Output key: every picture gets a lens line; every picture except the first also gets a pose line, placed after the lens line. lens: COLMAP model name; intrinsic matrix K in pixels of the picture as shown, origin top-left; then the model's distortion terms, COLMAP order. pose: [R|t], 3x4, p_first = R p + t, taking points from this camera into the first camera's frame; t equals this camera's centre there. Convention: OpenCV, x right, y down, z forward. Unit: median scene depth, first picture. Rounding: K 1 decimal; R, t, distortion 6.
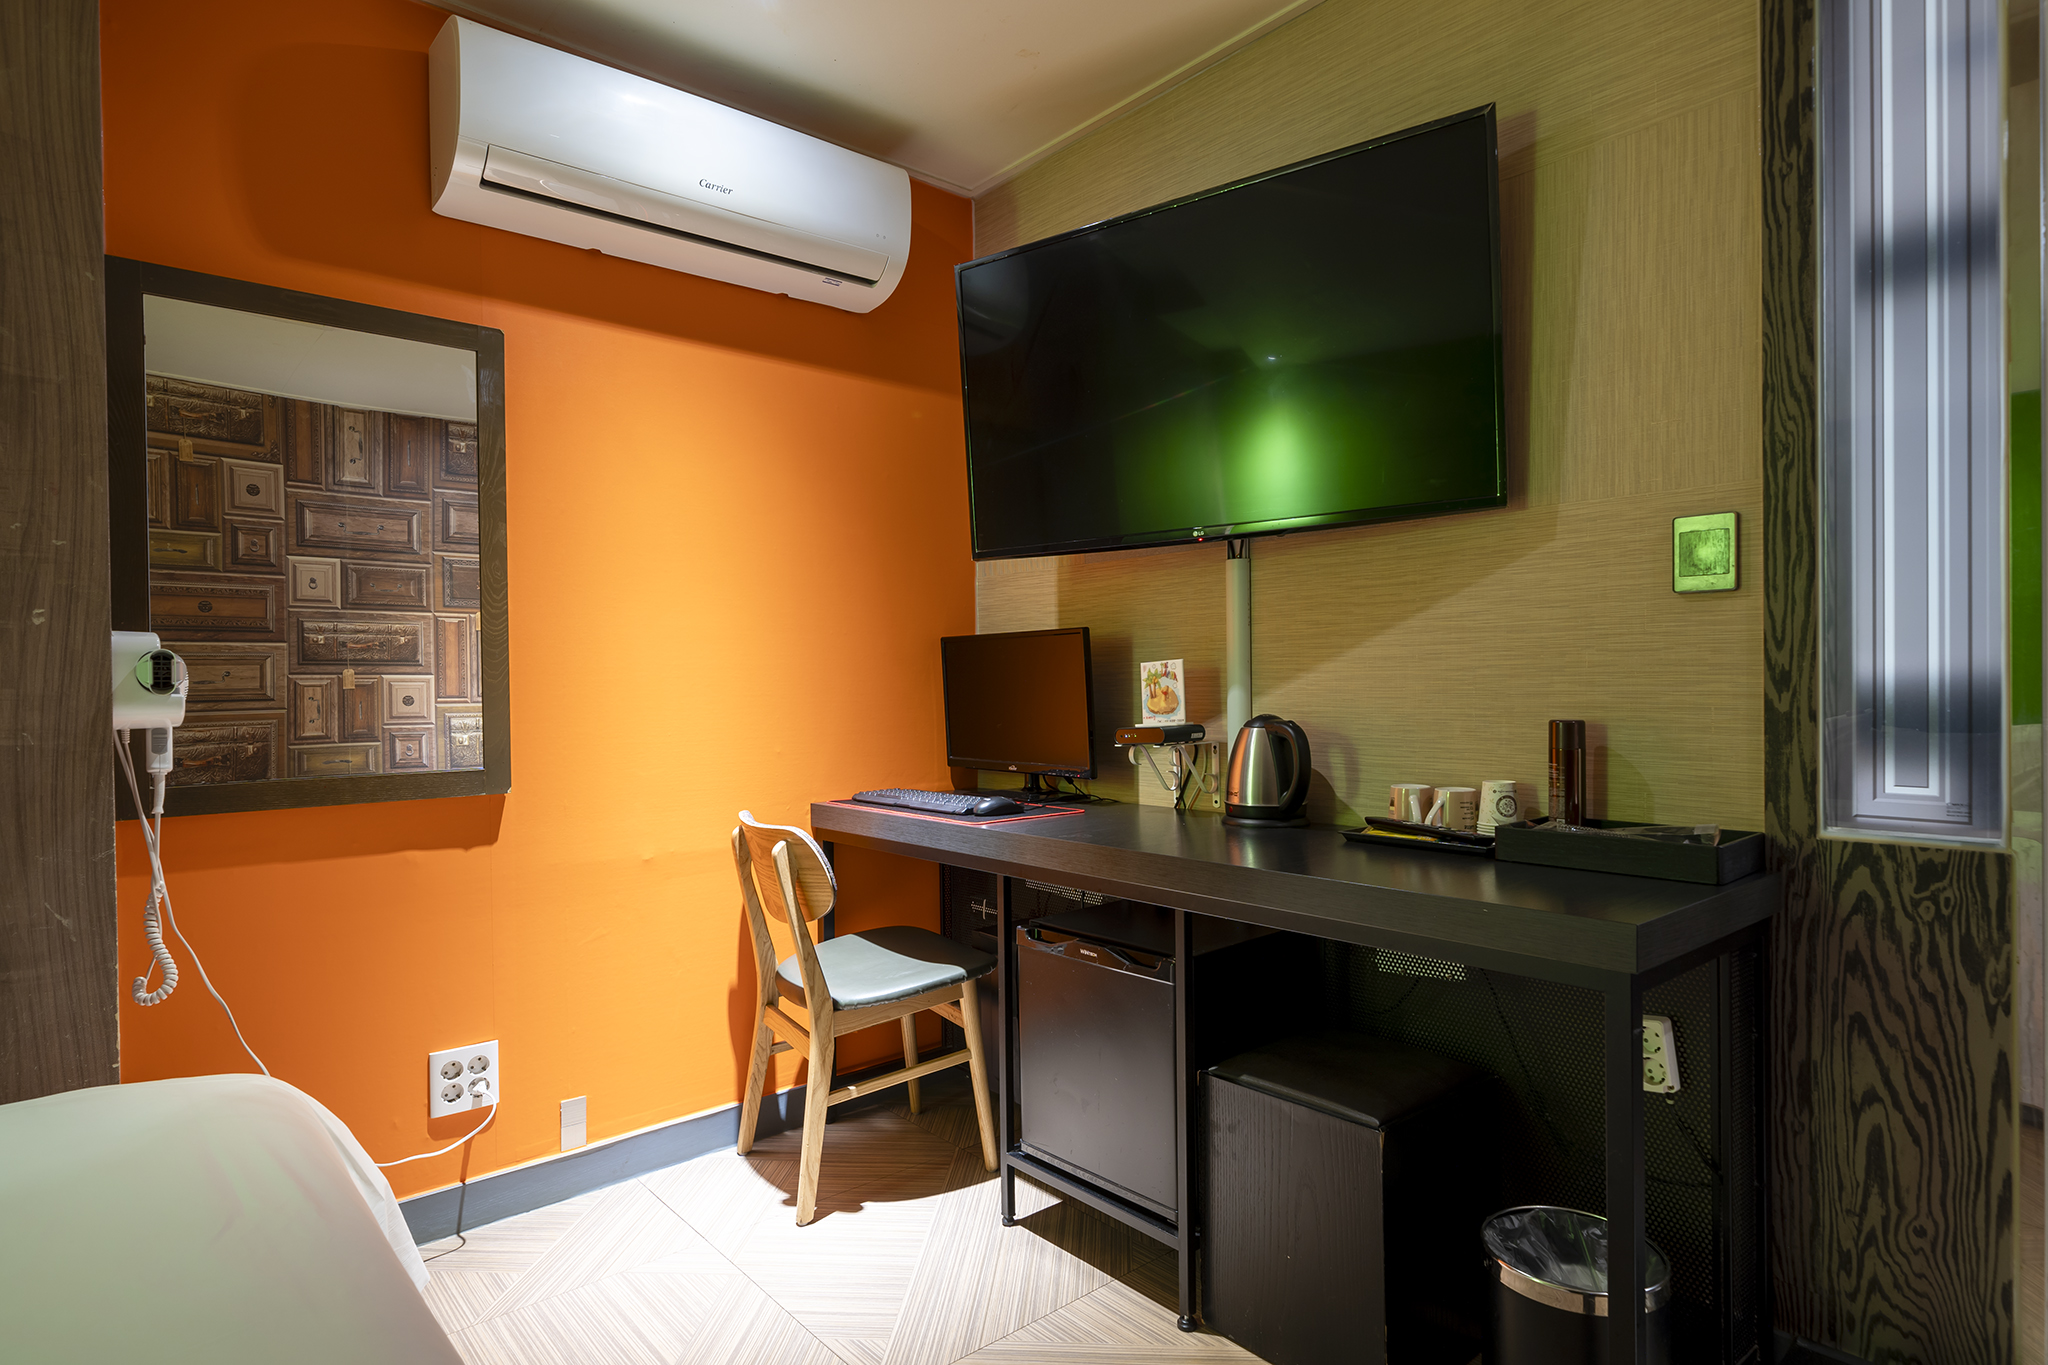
lens RADIAL K [[1122.2, 0, 1026.5], [0, 1122.2, 676.3], [0, 0, 1]] dist [0.021467, 0.000658]
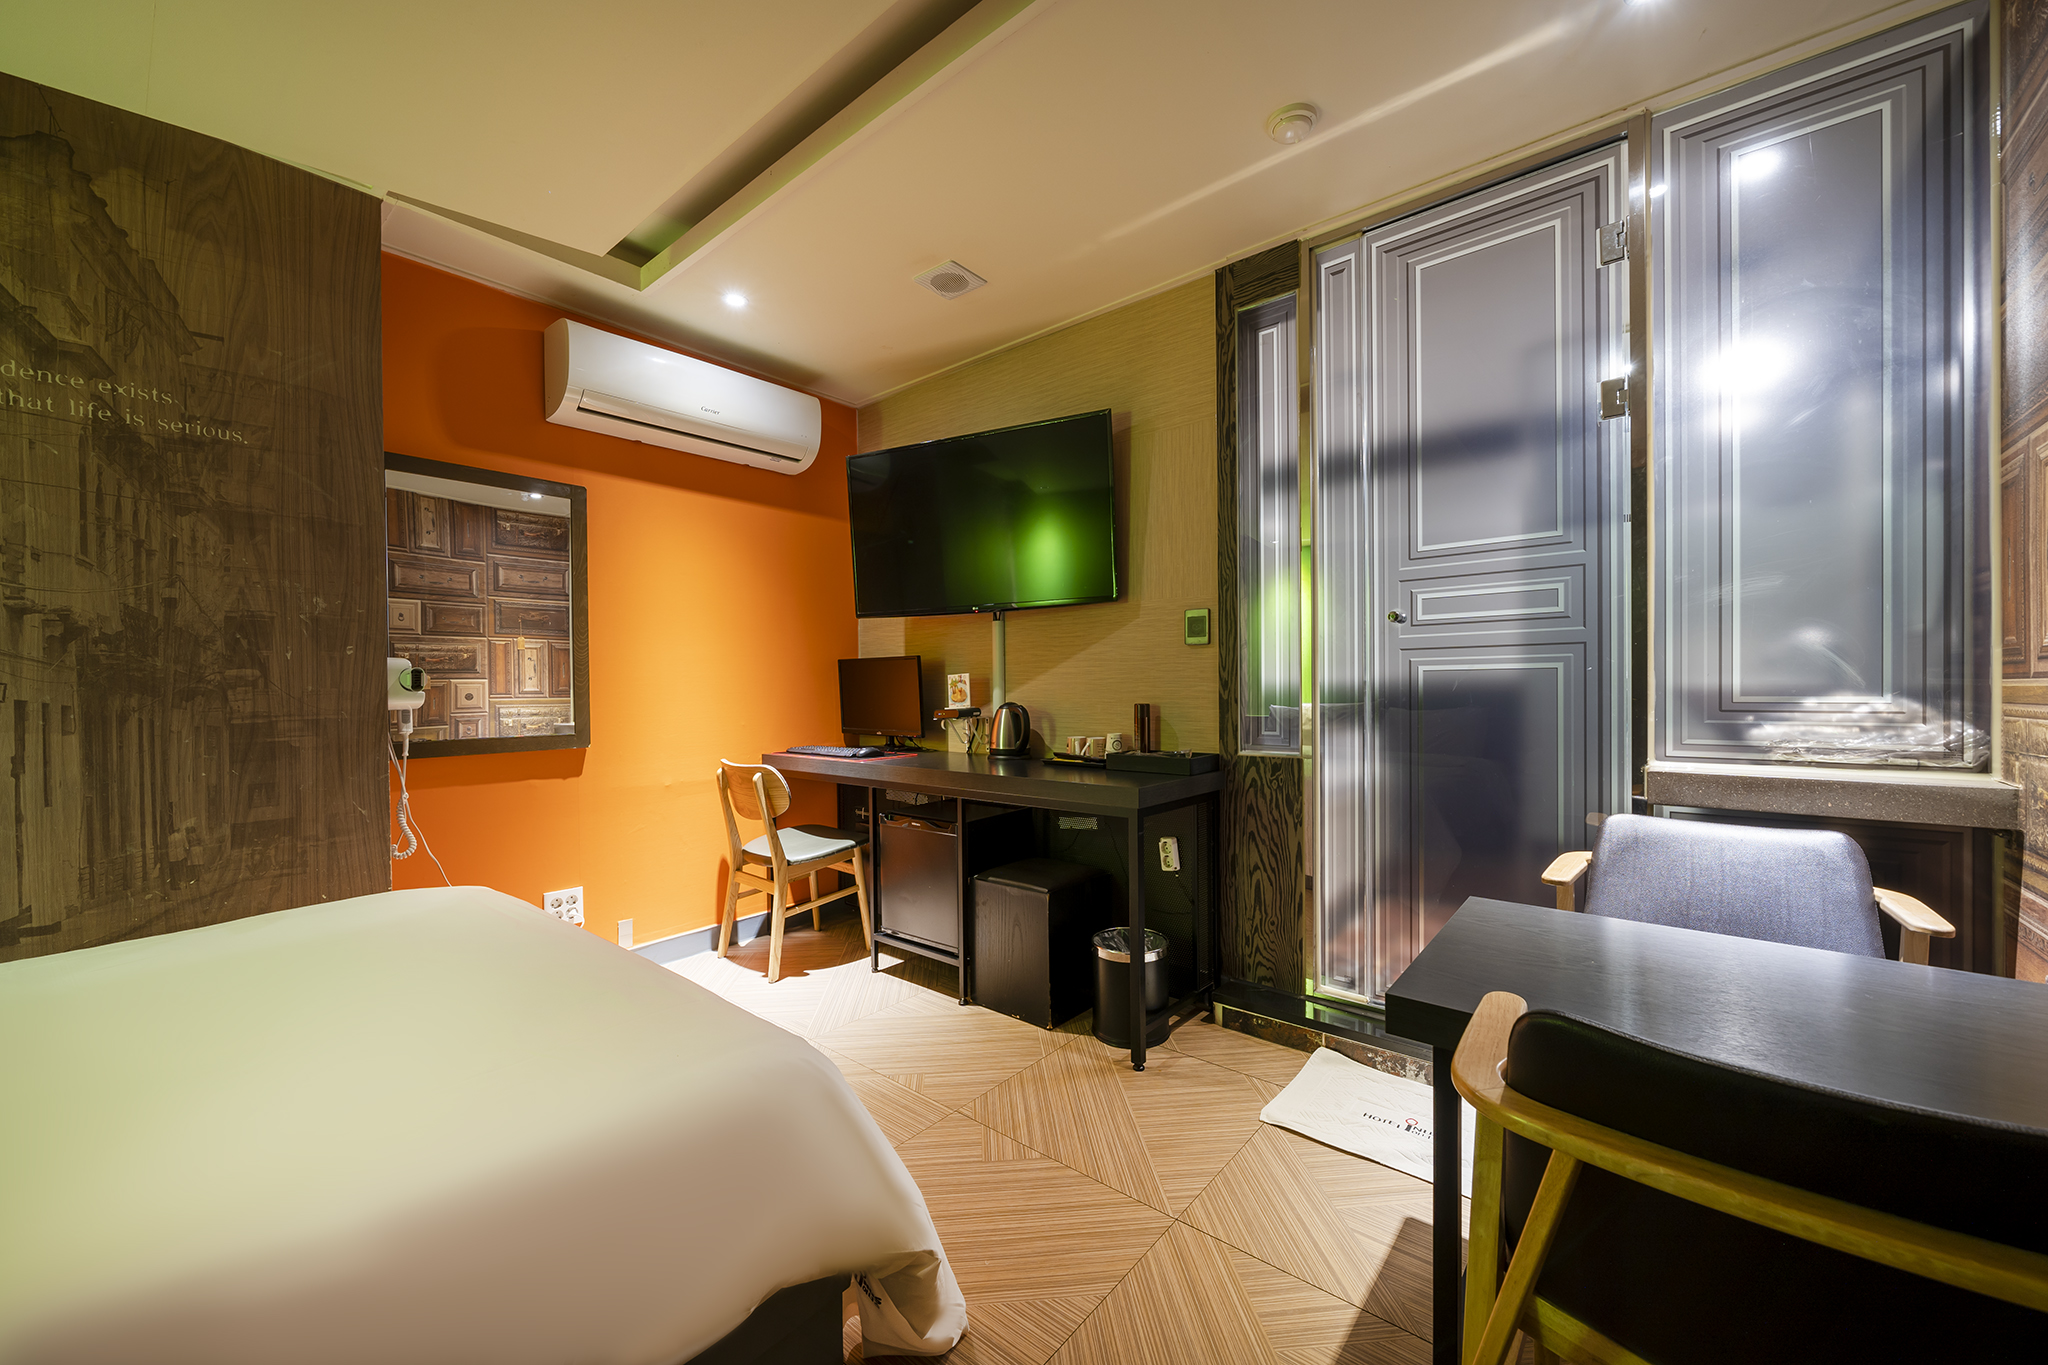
lens RADIAL K [[771.2, 0, 1022.7], [0, 771.2, 687.1], [0, 0, 1]] dist [-0.000747, -0.000104]
pose [[0.987375, 0.000687, 0.158401, 0.024235], [-0.002107, 0.999959, 0.008793, -0.003718], [-0.158389, -0.009016, 0.987336, -0.325068]]
